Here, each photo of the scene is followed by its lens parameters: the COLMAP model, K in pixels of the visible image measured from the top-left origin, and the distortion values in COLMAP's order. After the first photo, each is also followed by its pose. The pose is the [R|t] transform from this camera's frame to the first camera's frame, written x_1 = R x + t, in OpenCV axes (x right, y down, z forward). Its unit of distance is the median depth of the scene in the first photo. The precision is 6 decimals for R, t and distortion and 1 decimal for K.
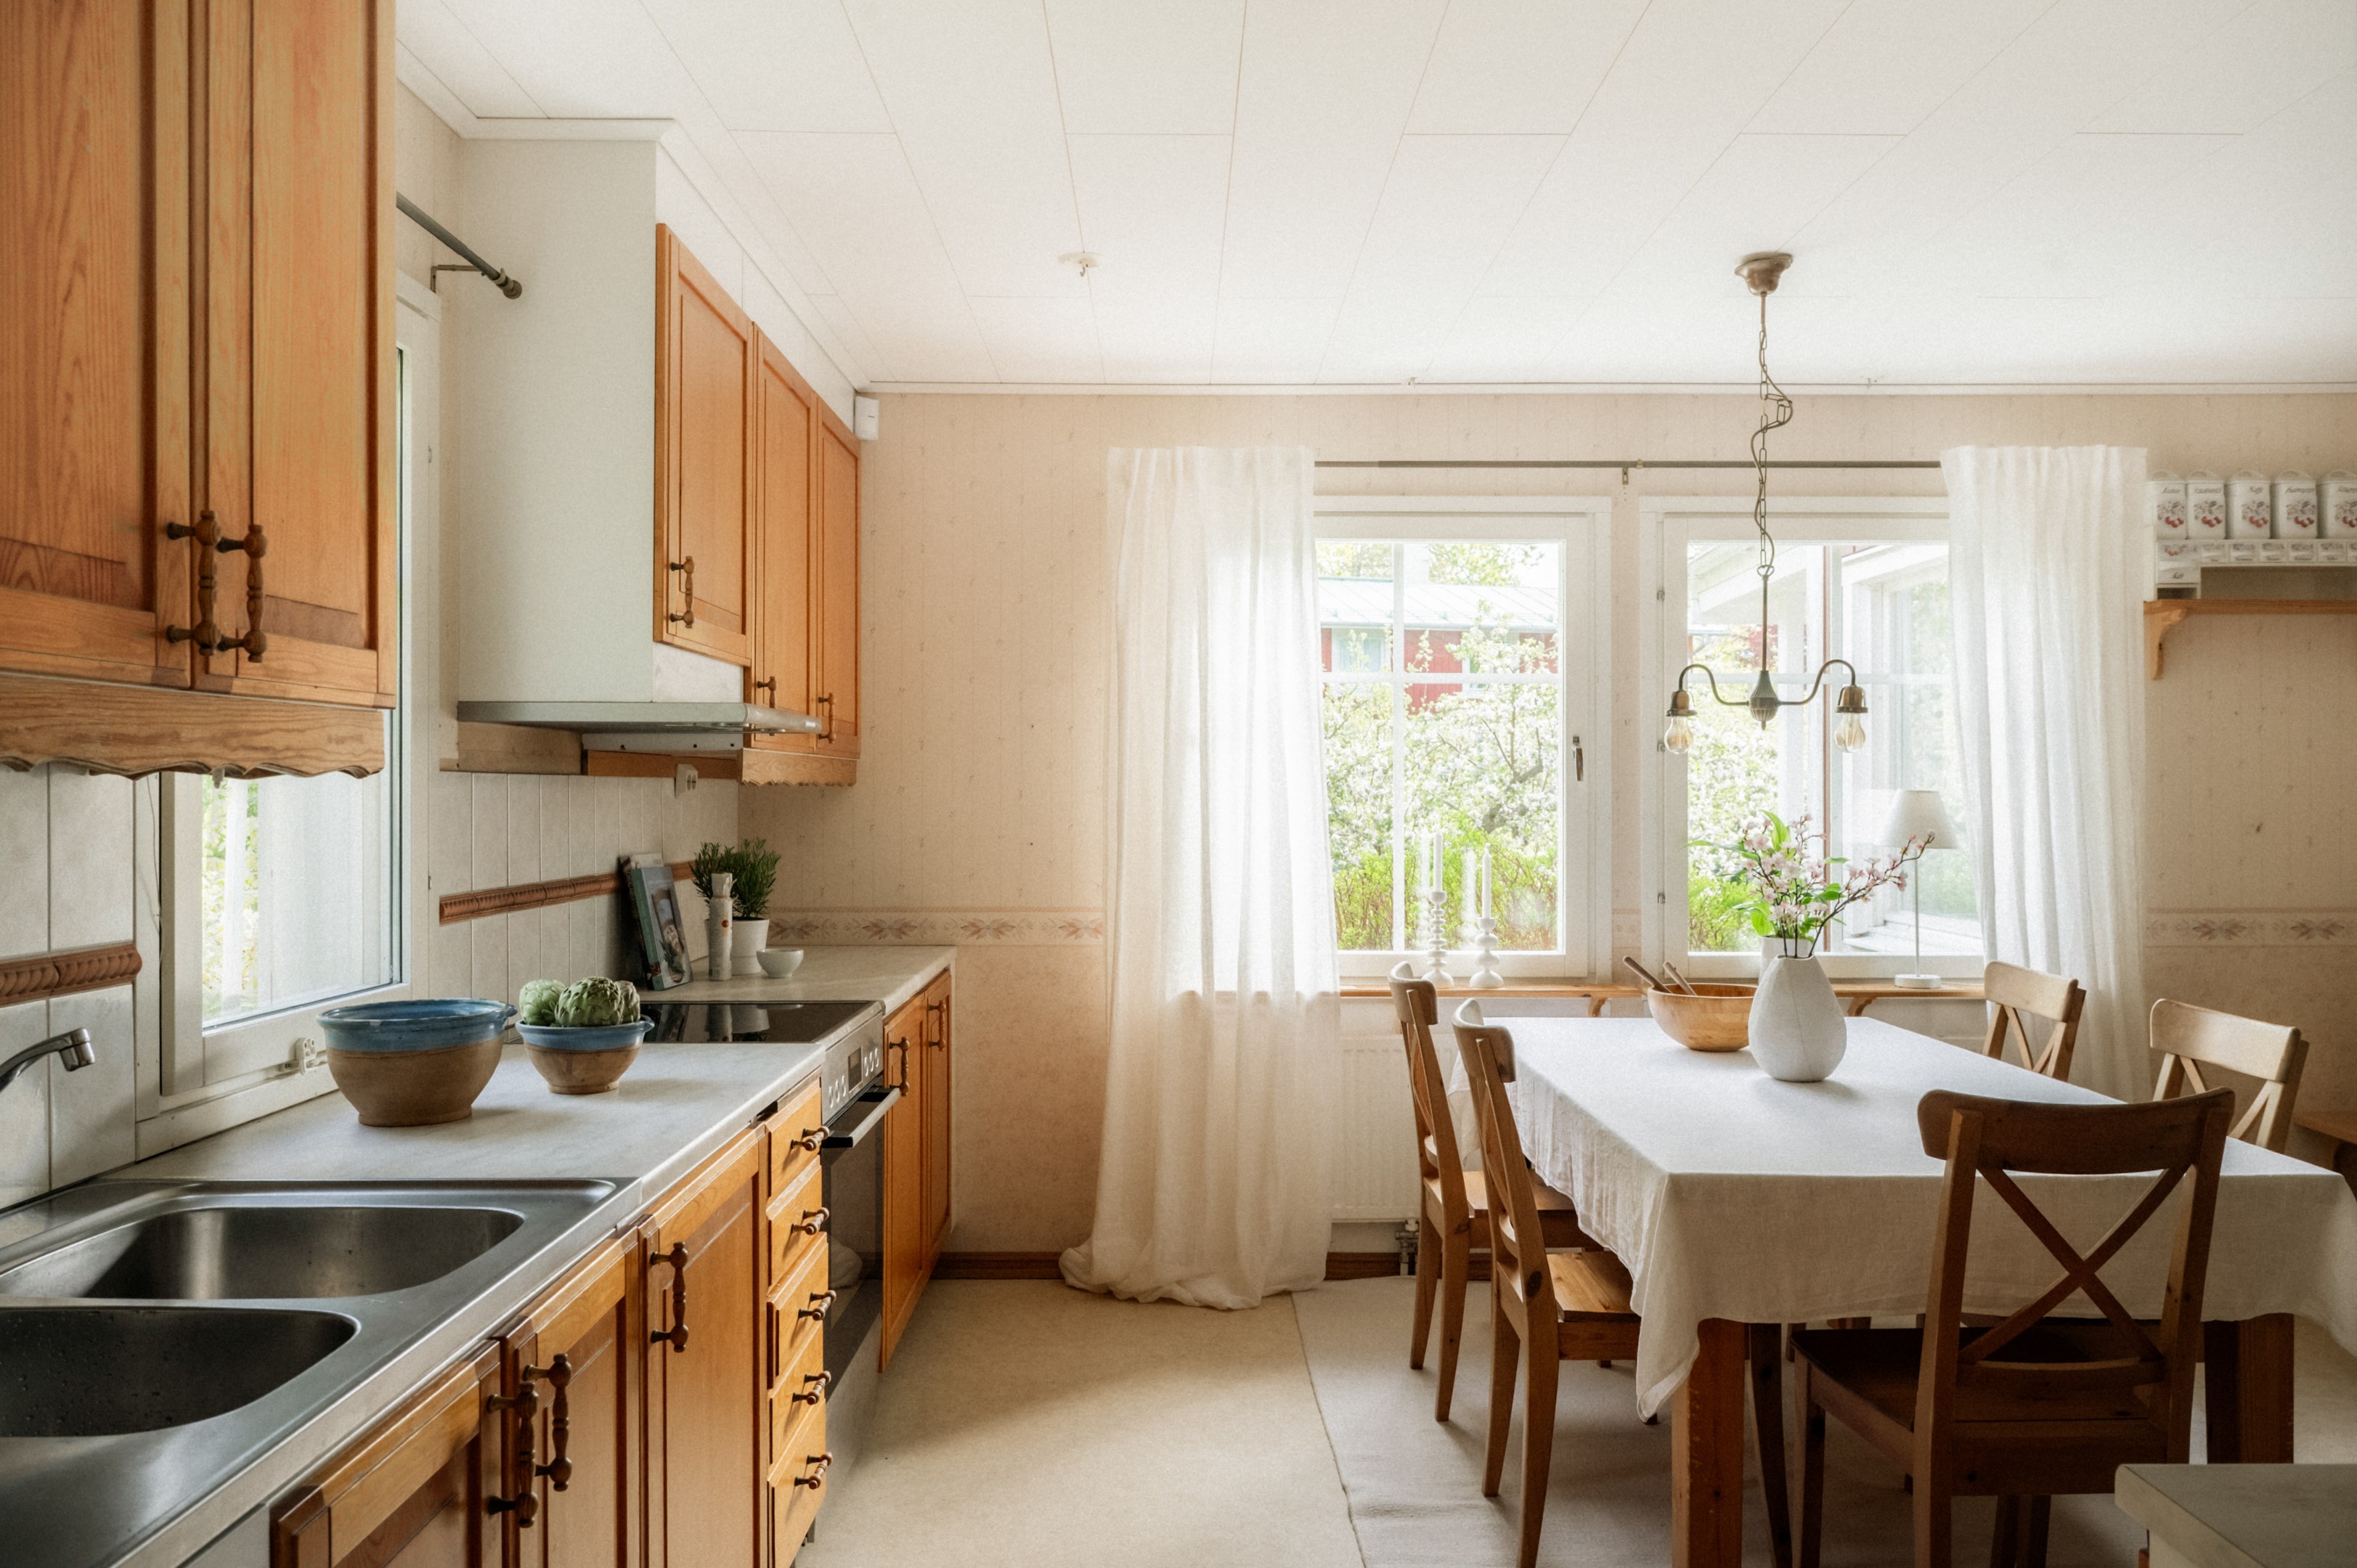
lens RADIAL K [[1797.8, 0, 1179.1], [0, 1797.8, 766.0], [0, 0, 1]] dist [0.000420, -0.004591]
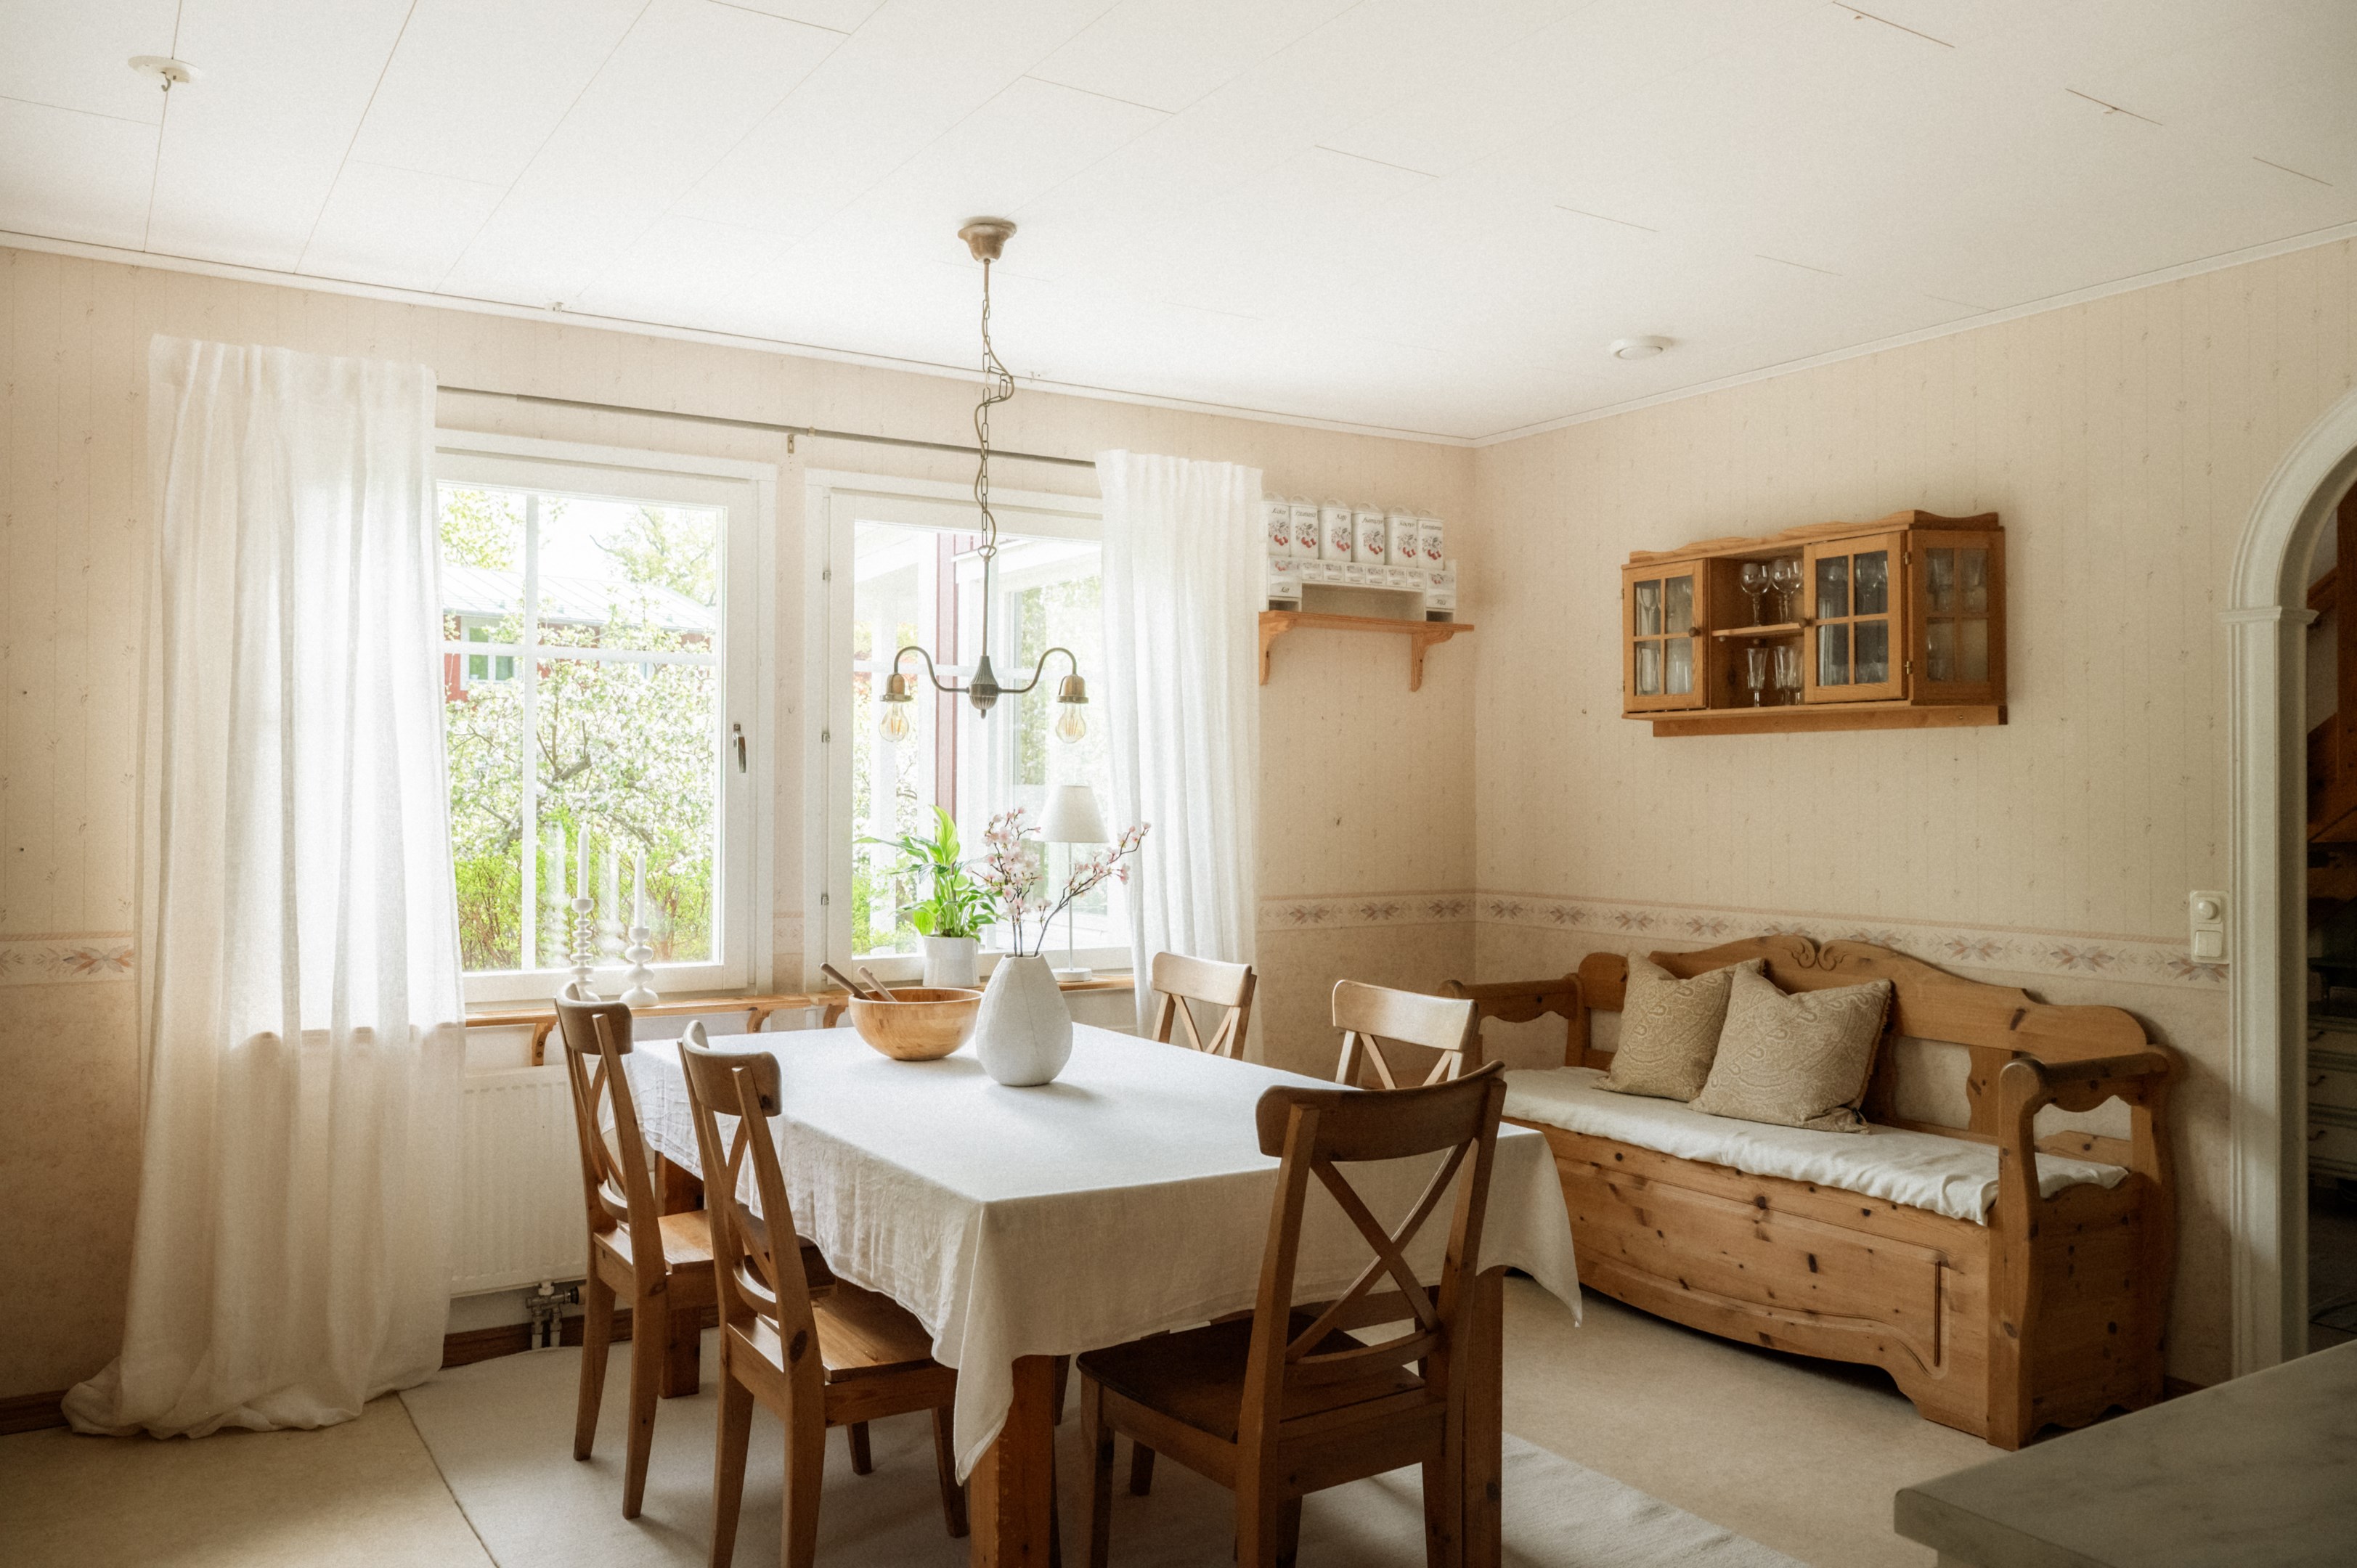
lens RADIAL K [[1797.8, 0, 1179.1], [0, 1797.8, 766.0], [0, 0, 1]] dist [0.000420, -0.004591]
pose [[0.844940, 0.012587, 0.534713, -0.078957], [-0.011329, 0.999920, -0.005636, 0.007692], [-0.534741, -0.001296, 0.845015, 0.116524]]
